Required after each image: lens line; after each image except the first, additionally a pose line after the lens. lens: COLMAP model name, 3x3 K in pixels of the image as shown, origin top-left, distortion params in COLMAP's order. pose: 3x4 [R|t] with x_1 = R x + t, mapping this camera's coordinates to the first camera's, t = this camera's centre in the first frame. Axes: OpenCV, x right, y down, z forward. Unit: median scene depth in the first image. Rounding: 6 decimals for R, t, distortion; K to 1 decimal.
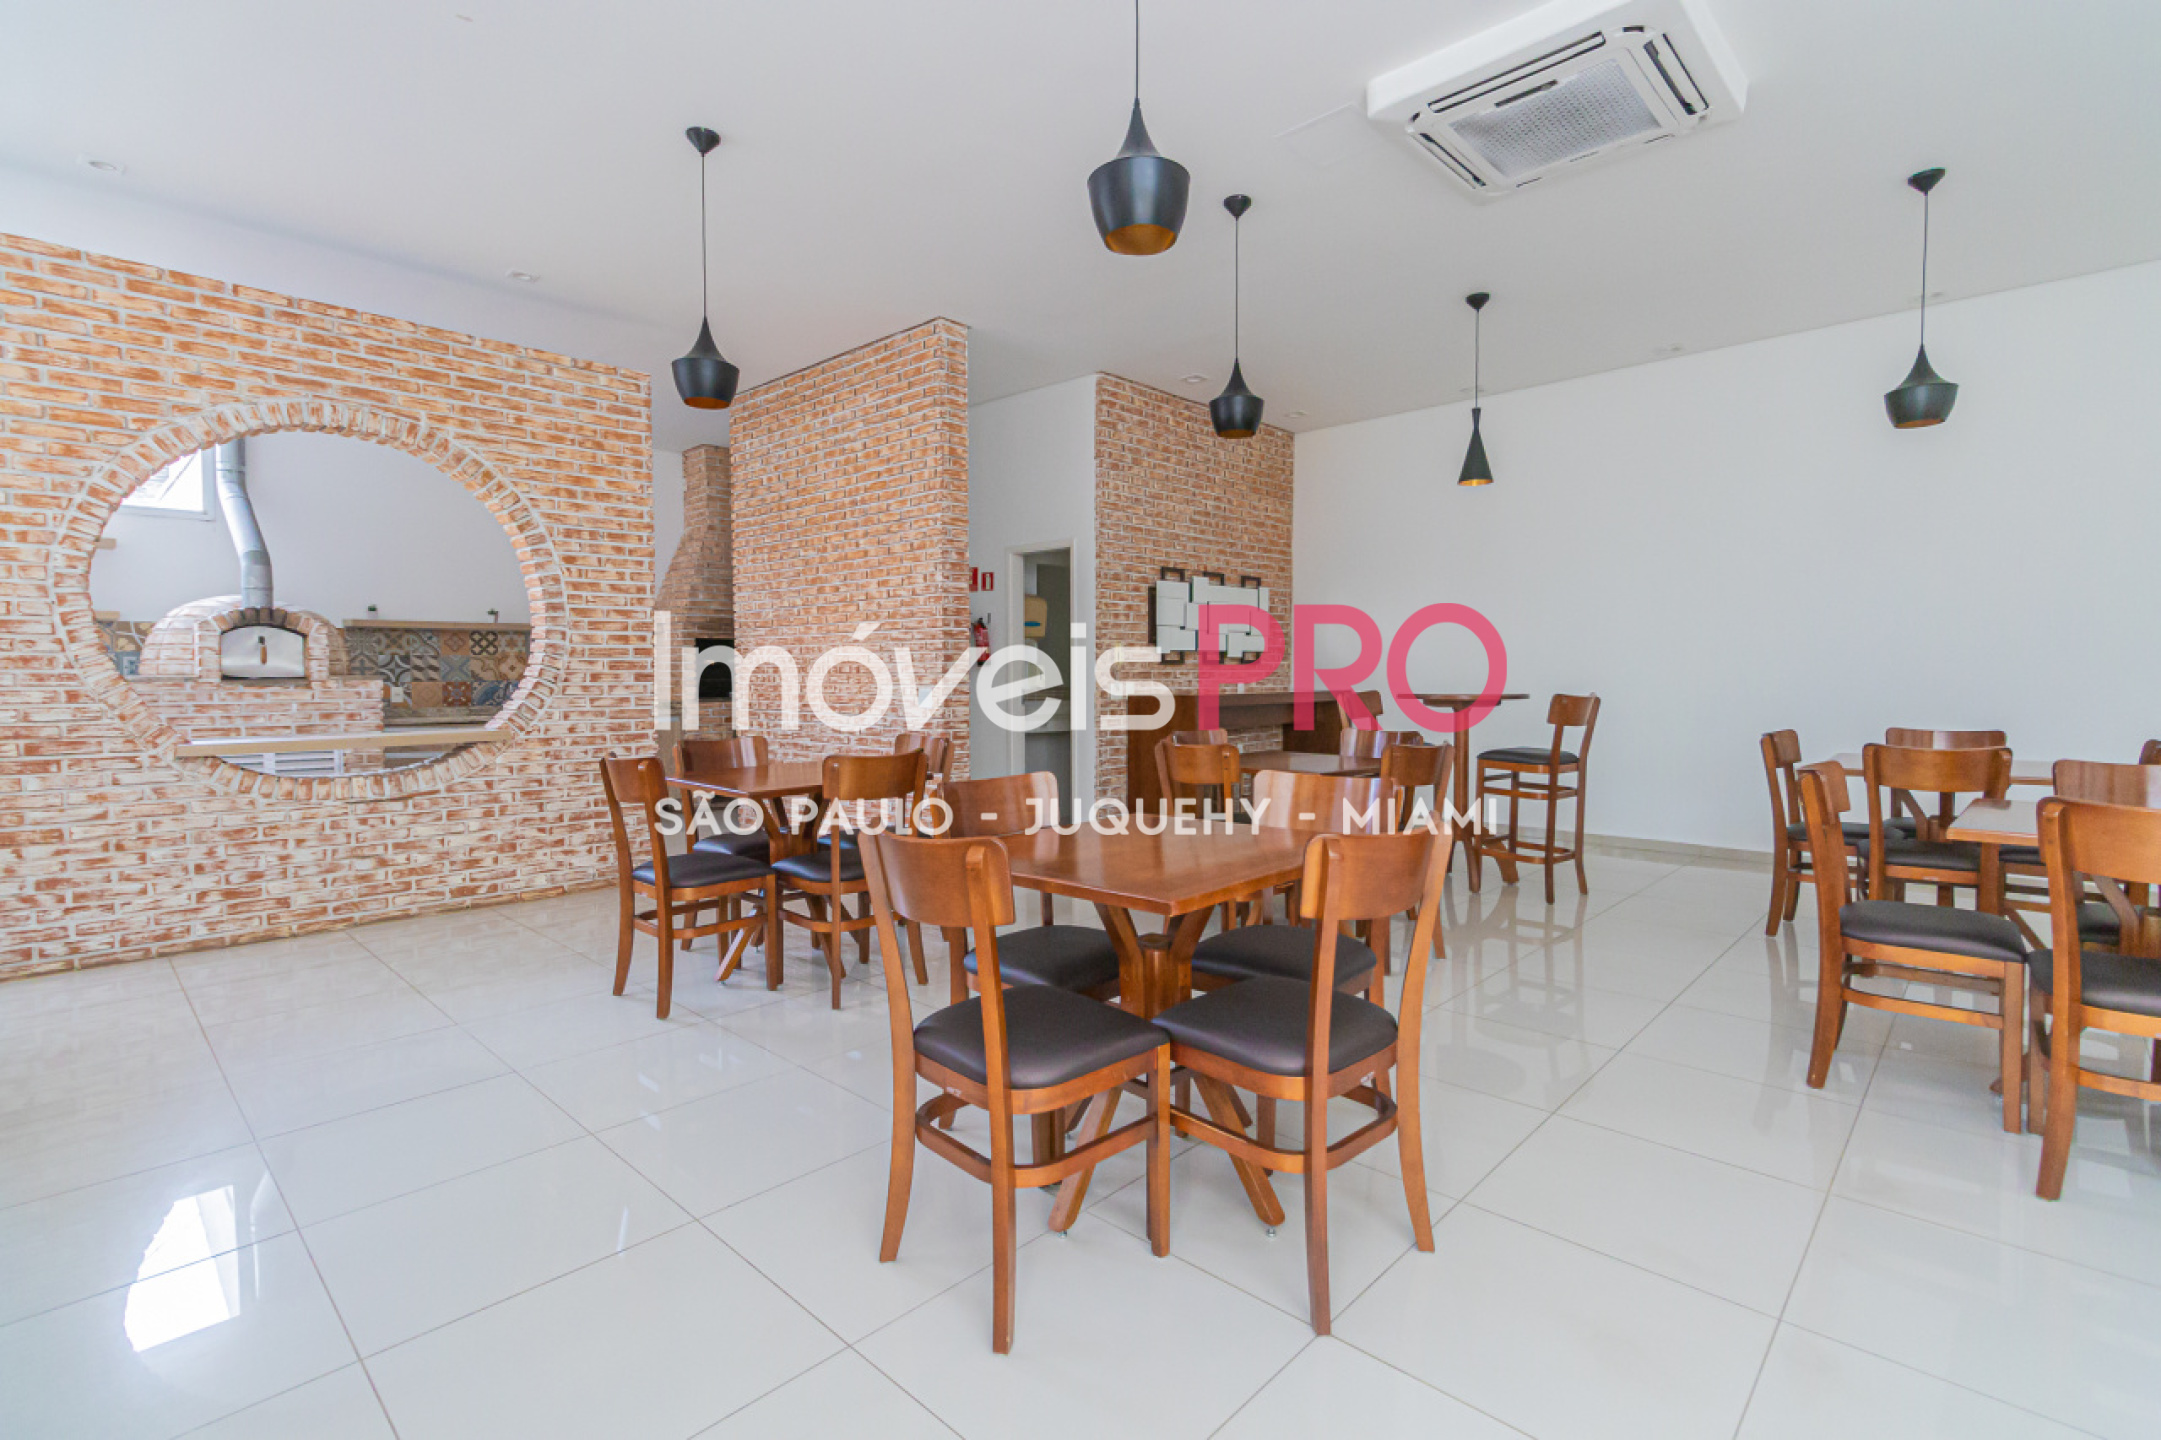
lens RADIAL K [[986.9, 0, 1095.1], [0, 986.9, 716.5], [0, 0, 1]] dist [0.002037, 0.000200]
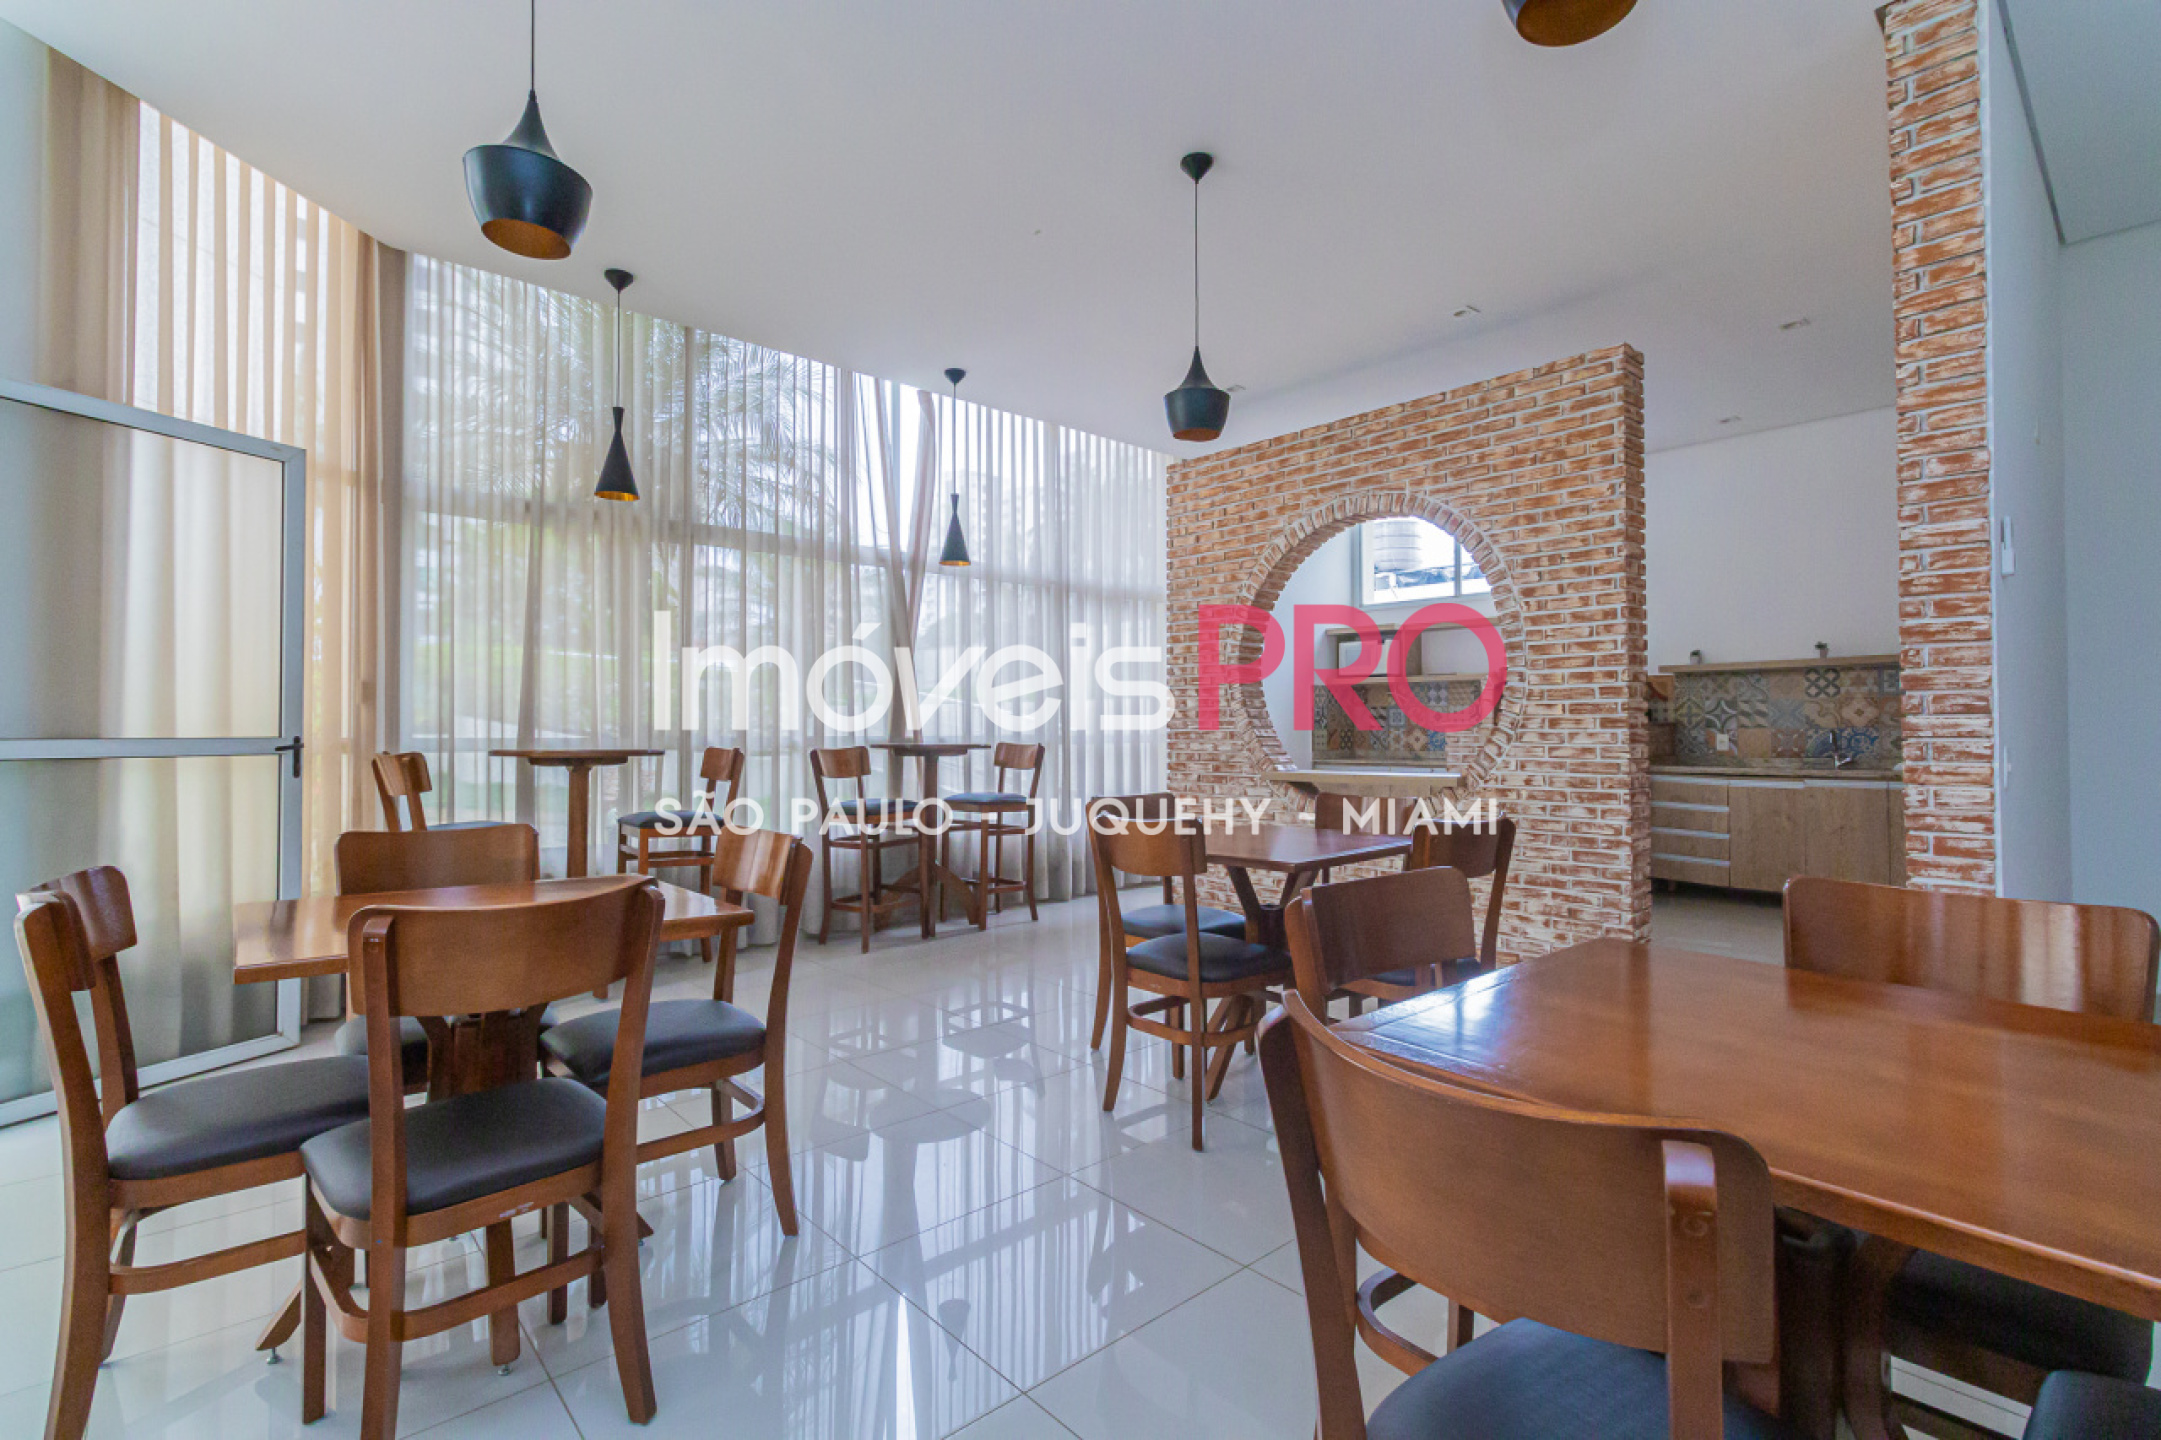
lens RADIAL K [[986.9, 0, 1095.8], [0, 986.9, 715.4], [0, 0, 1]] dist [0.002037, 0.000200]
pose [[-0.078184, -0.008930, -0.996899, 0.385260], [-0.041016, 0.999142, -0.005733, -0.025103], [0.996095, 0.040440, -0.078483, 0.669406]]
